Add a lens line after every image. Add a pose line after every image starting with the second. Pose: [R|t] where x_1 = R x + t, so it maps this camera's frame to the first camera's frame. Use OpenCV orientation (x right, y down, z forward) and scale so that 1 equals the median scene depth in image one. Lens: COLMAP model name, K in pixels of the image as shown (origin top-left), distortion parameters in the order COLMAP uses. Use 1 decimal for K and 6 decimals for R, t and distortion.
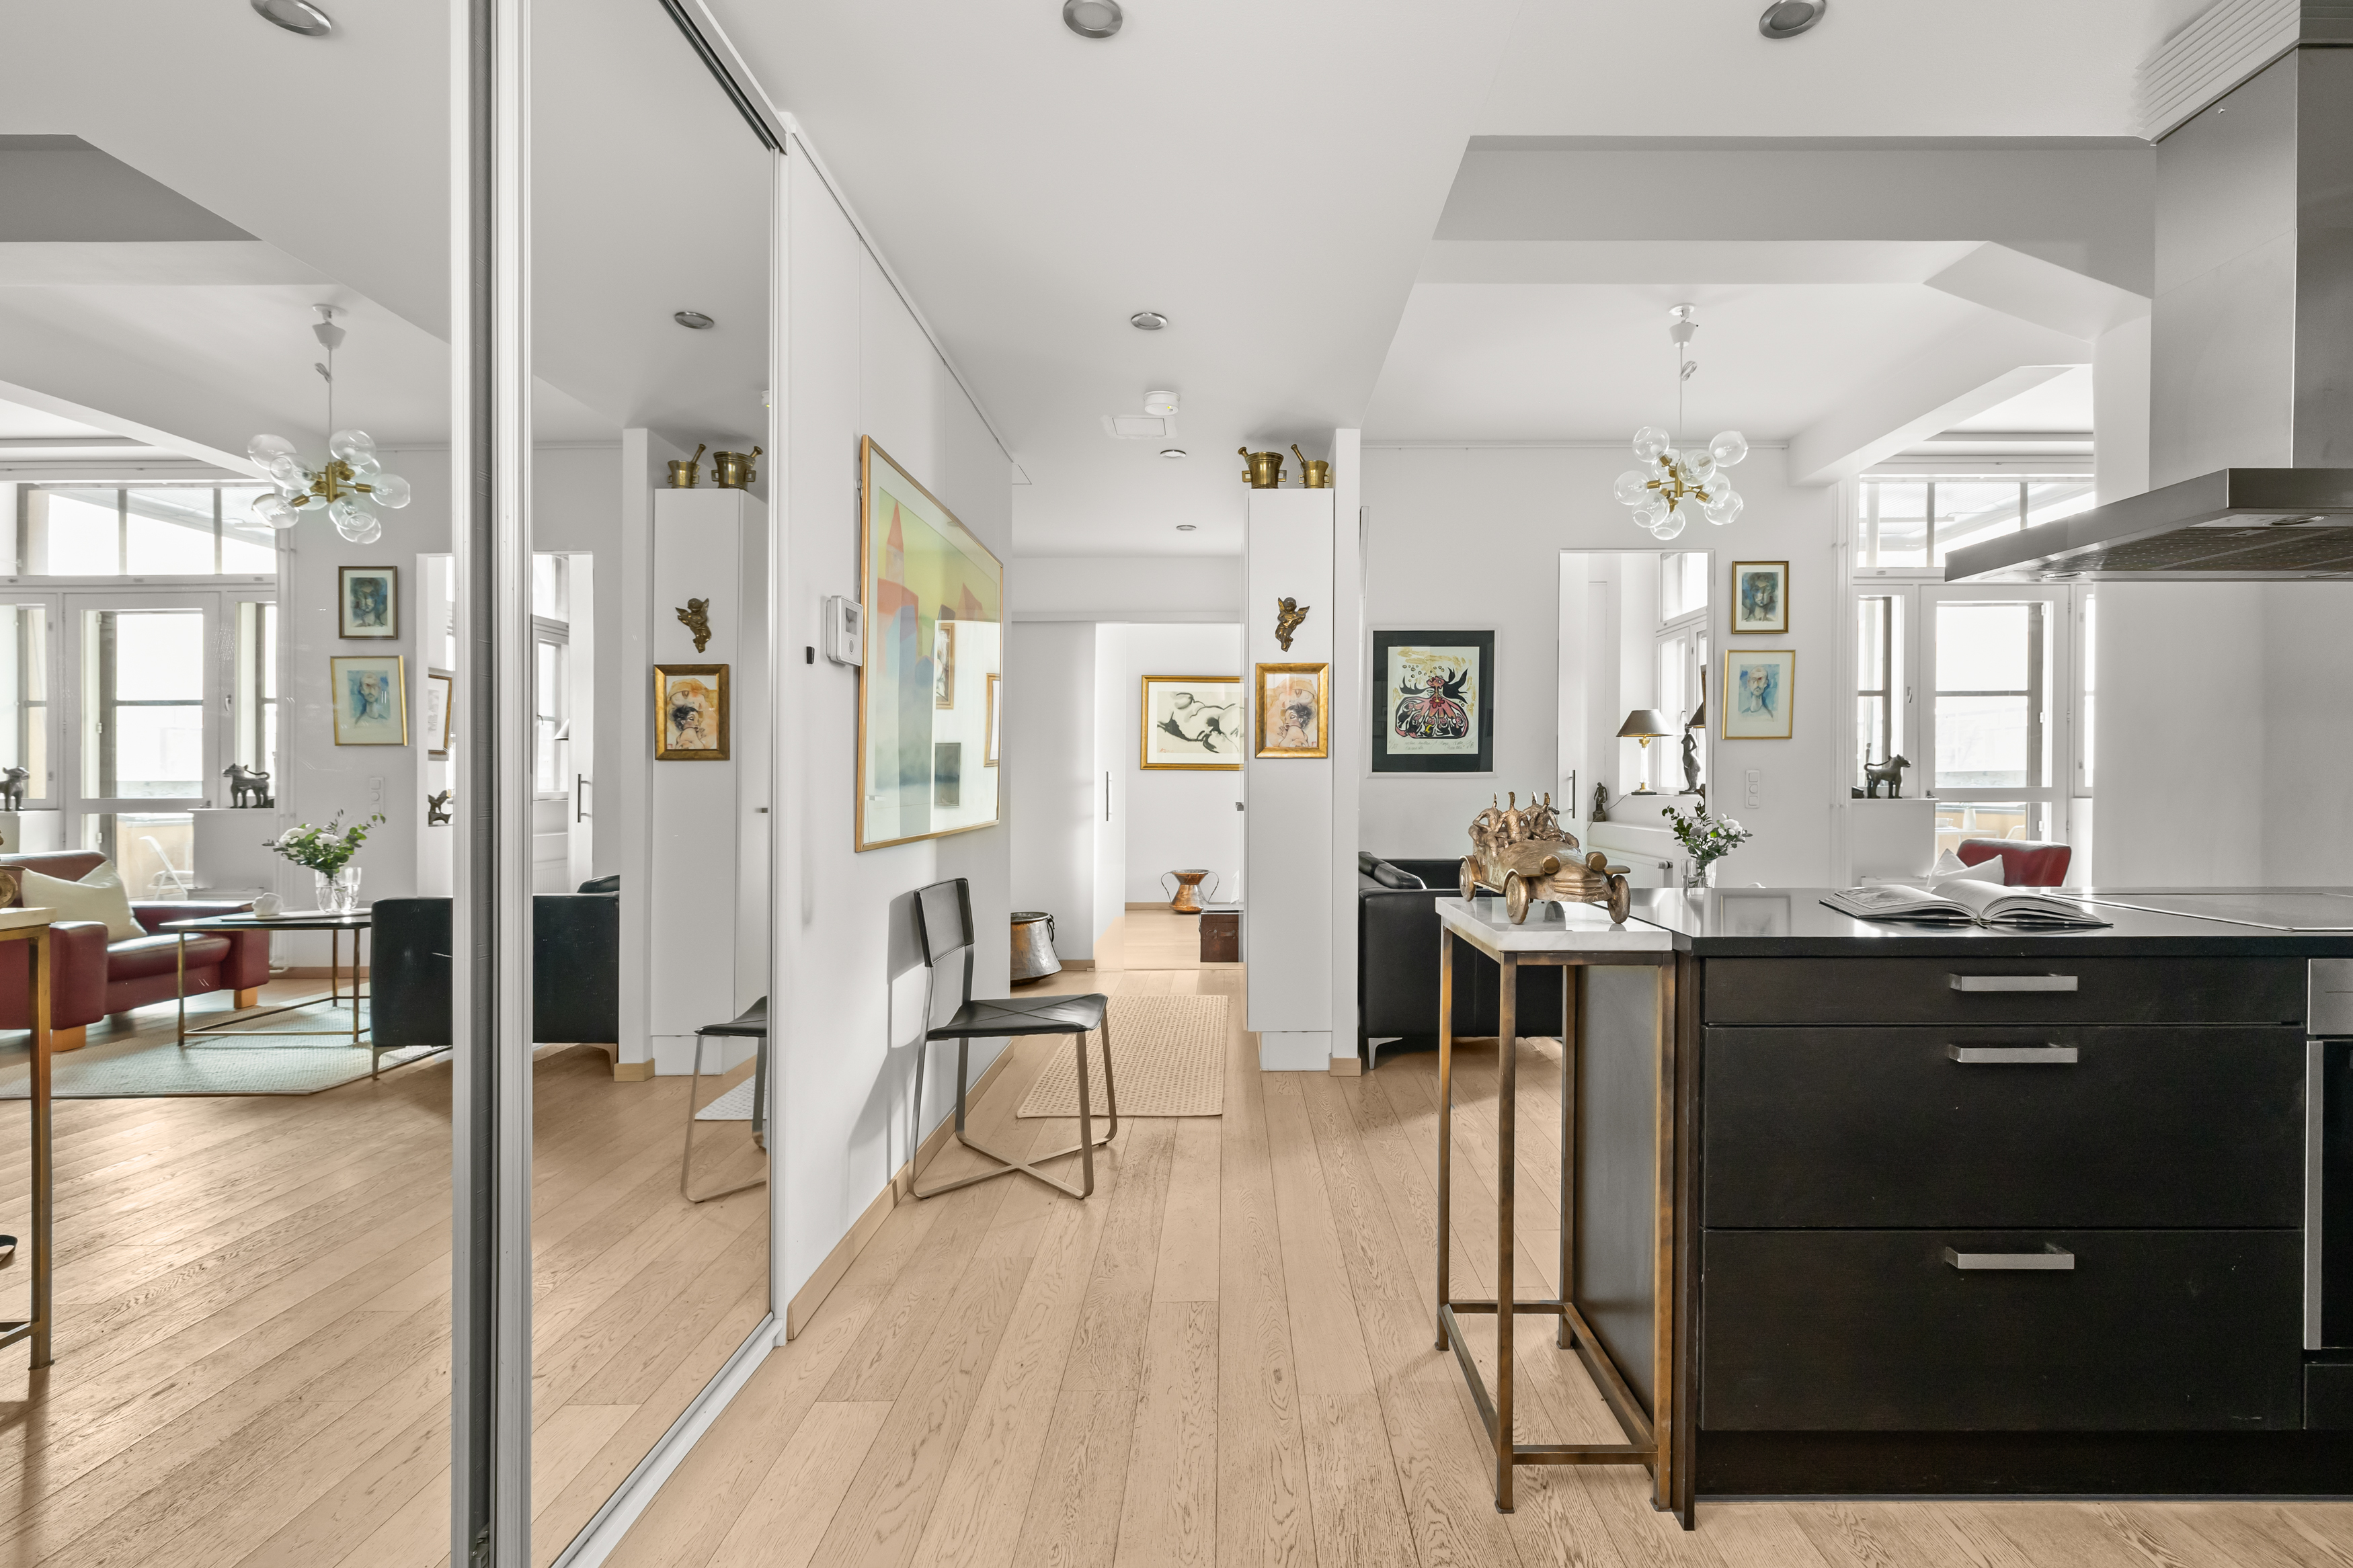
lens RADIAL K [[1041.8, 0, 1228.8], [0, 1041.8, 803.0], [0, 0, 1]] dist [-0.000825, -0.000100]
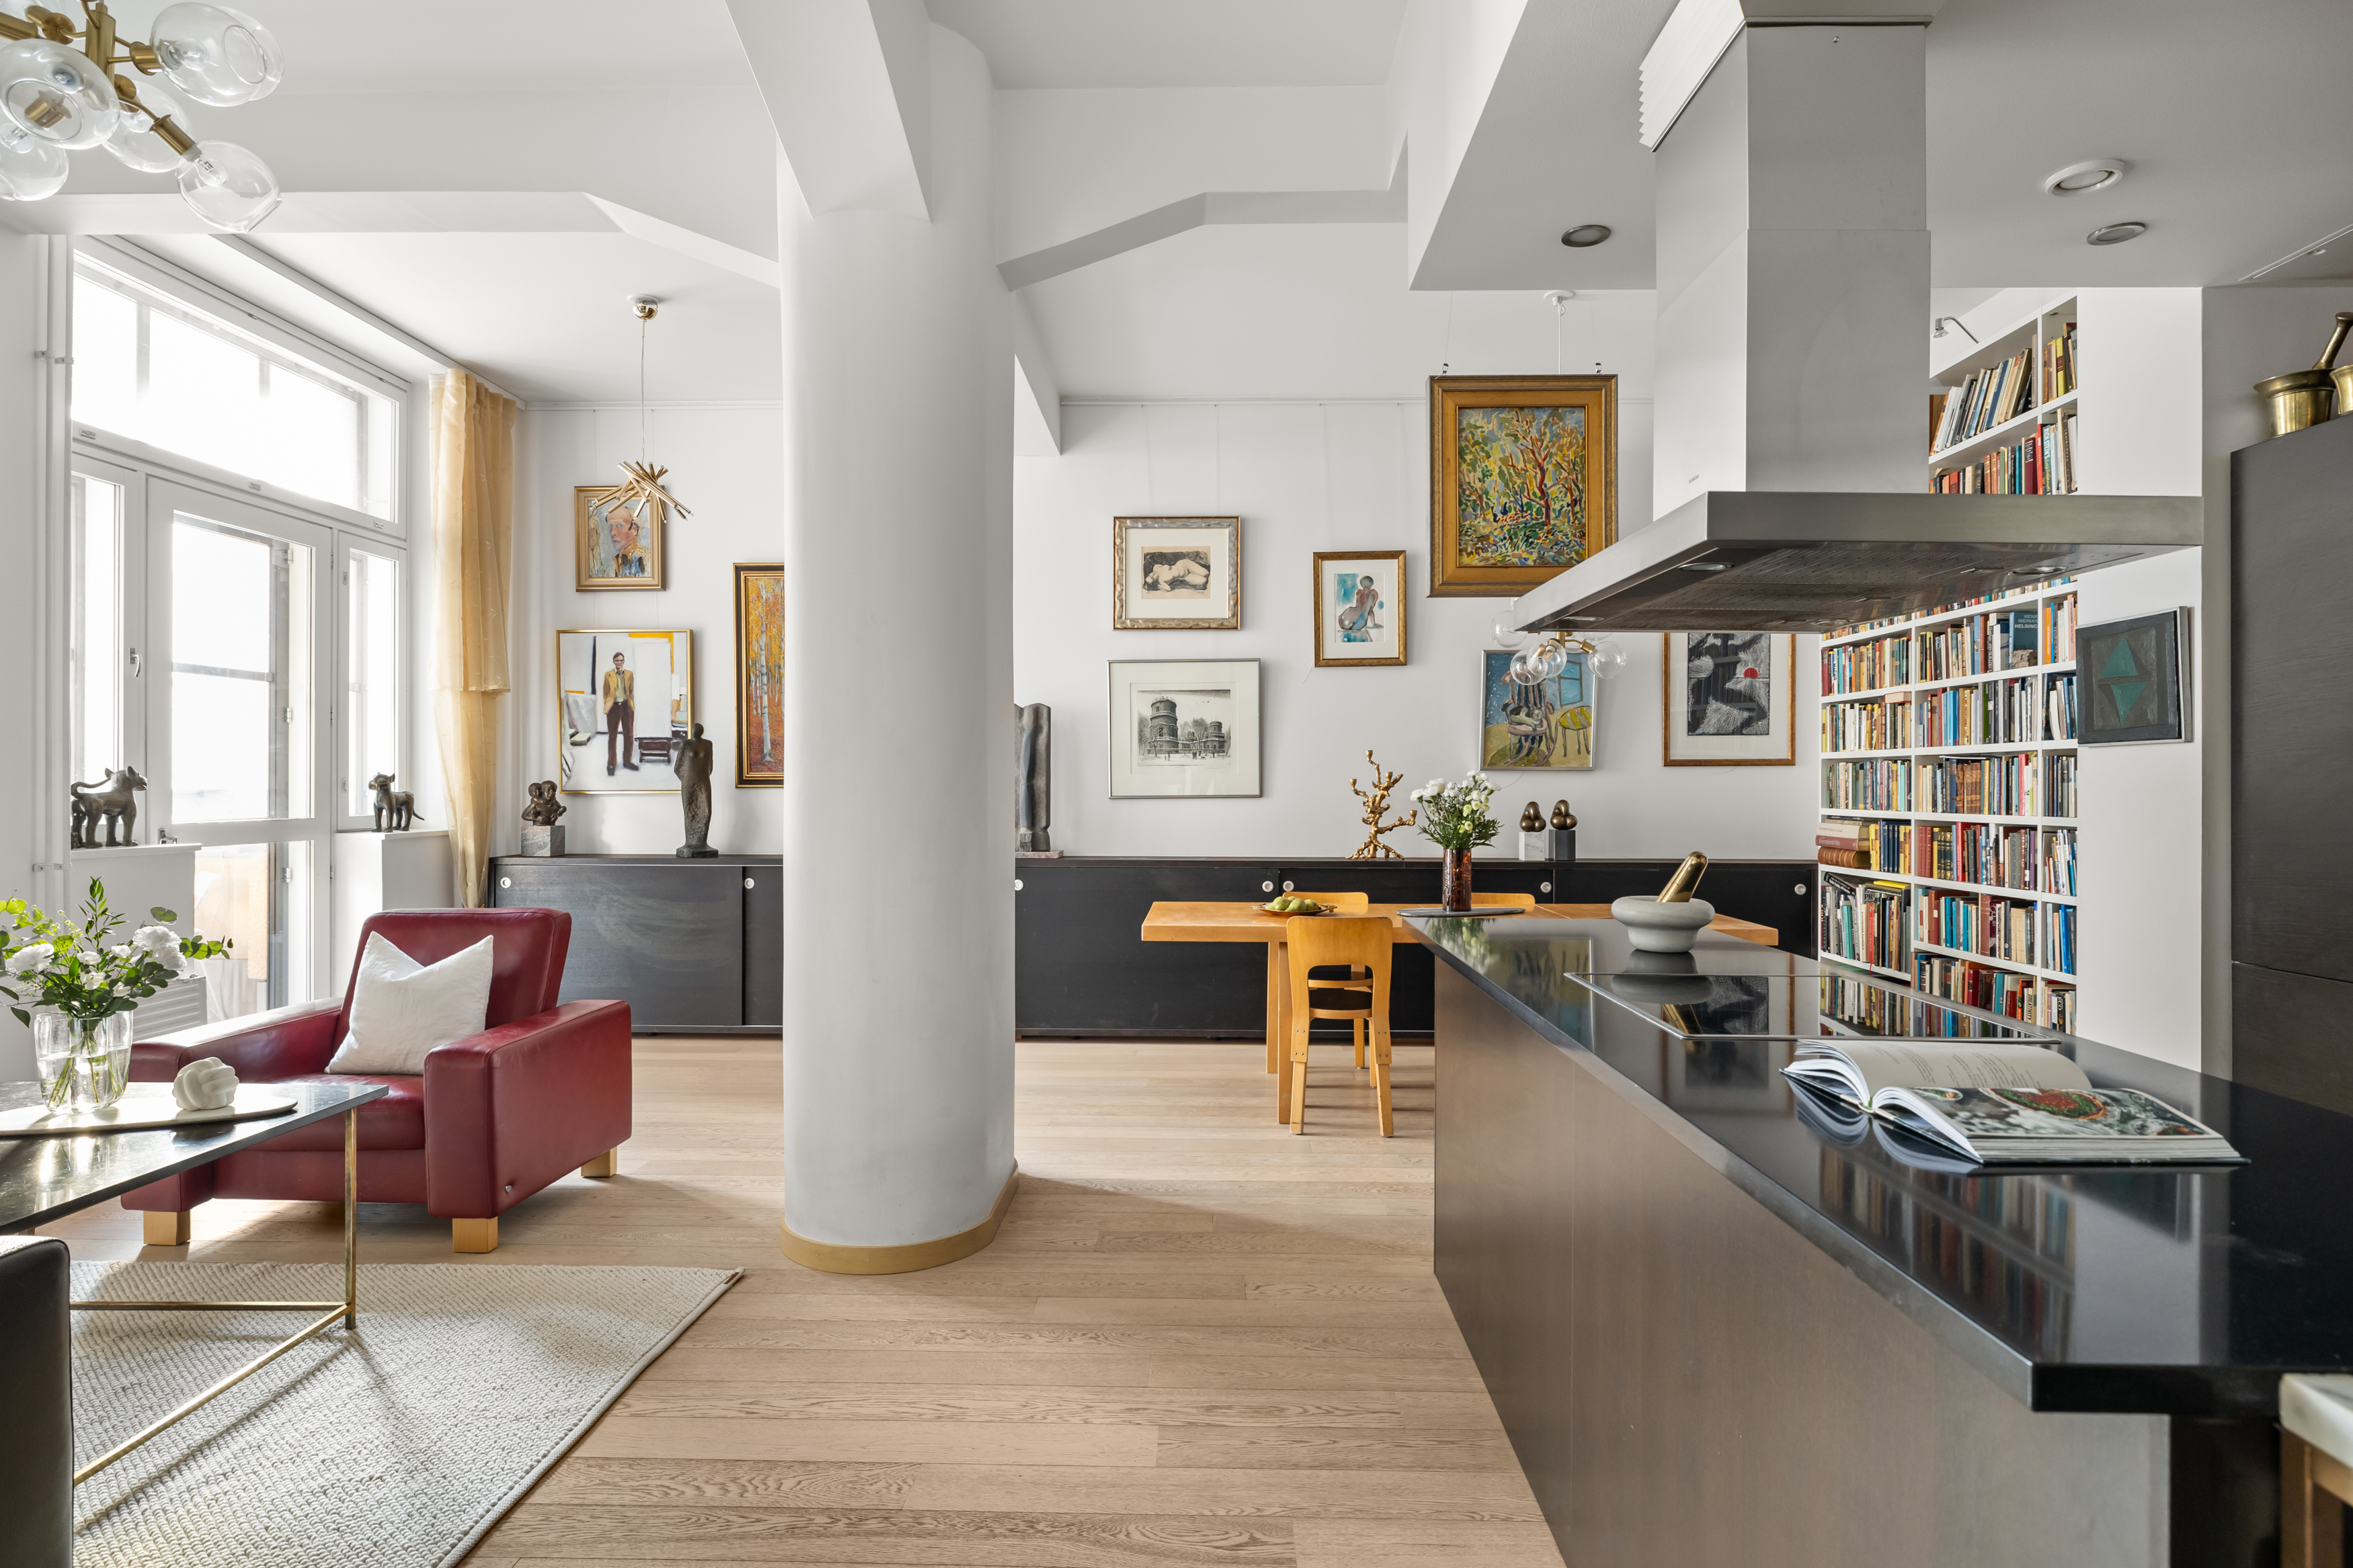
lens RADIAL K [[1235.7, 0, 1179.8], [0, 1235.7, 782.1], [0, 0, 1]] dist [-0.003368, 0.001256]
pose [[0.023992, 0.004747, 0.999701, -0.006941], [0.018036, 0.999824, -0.005180, -0.025424], [-0.999549, 0.018155, 0.023902, 0.430363]]
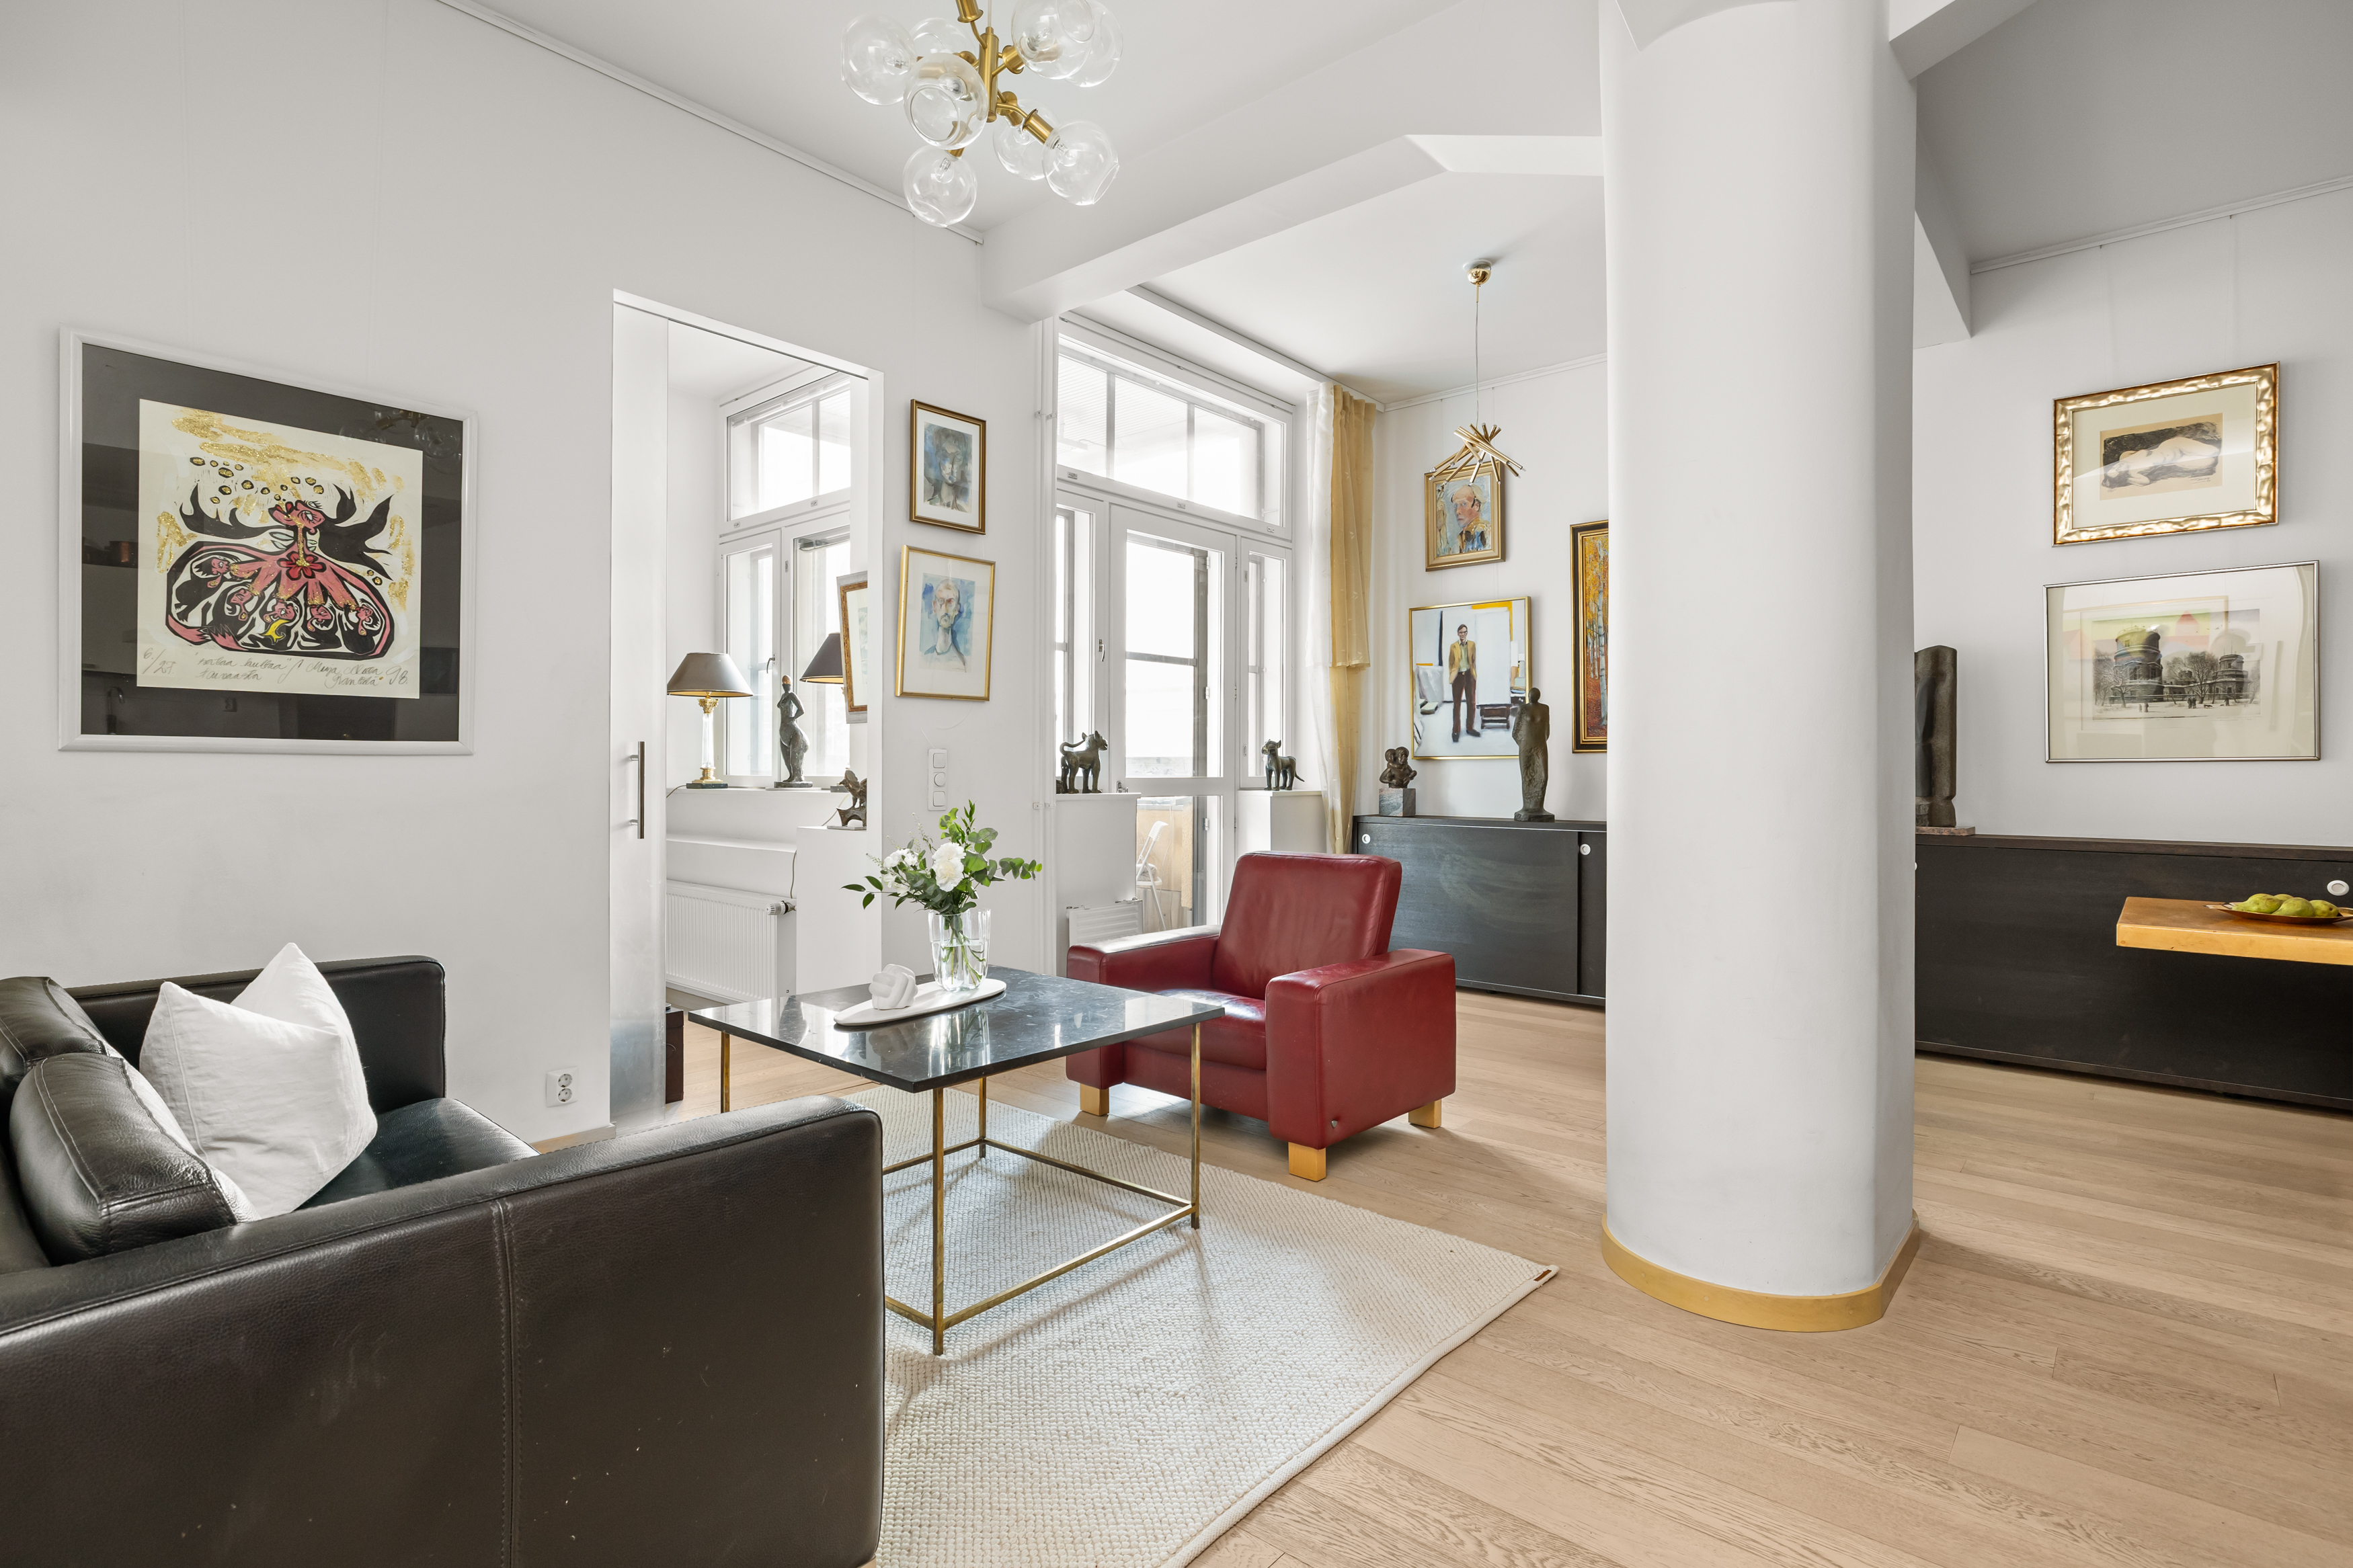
lens RADIAL K [[1141.4, 0, 1180.2], [0, 1141.4, 769.7], [0, 0, 1]] dist [-0.004876, 0.000183]
pose [[0.655254, 0.005924, 0.755386, 0.089836], [0.008959, 0.999838, -0.015613, -0.007697], [-0.755356, 0.016998, 0.655095, 0.453585]]
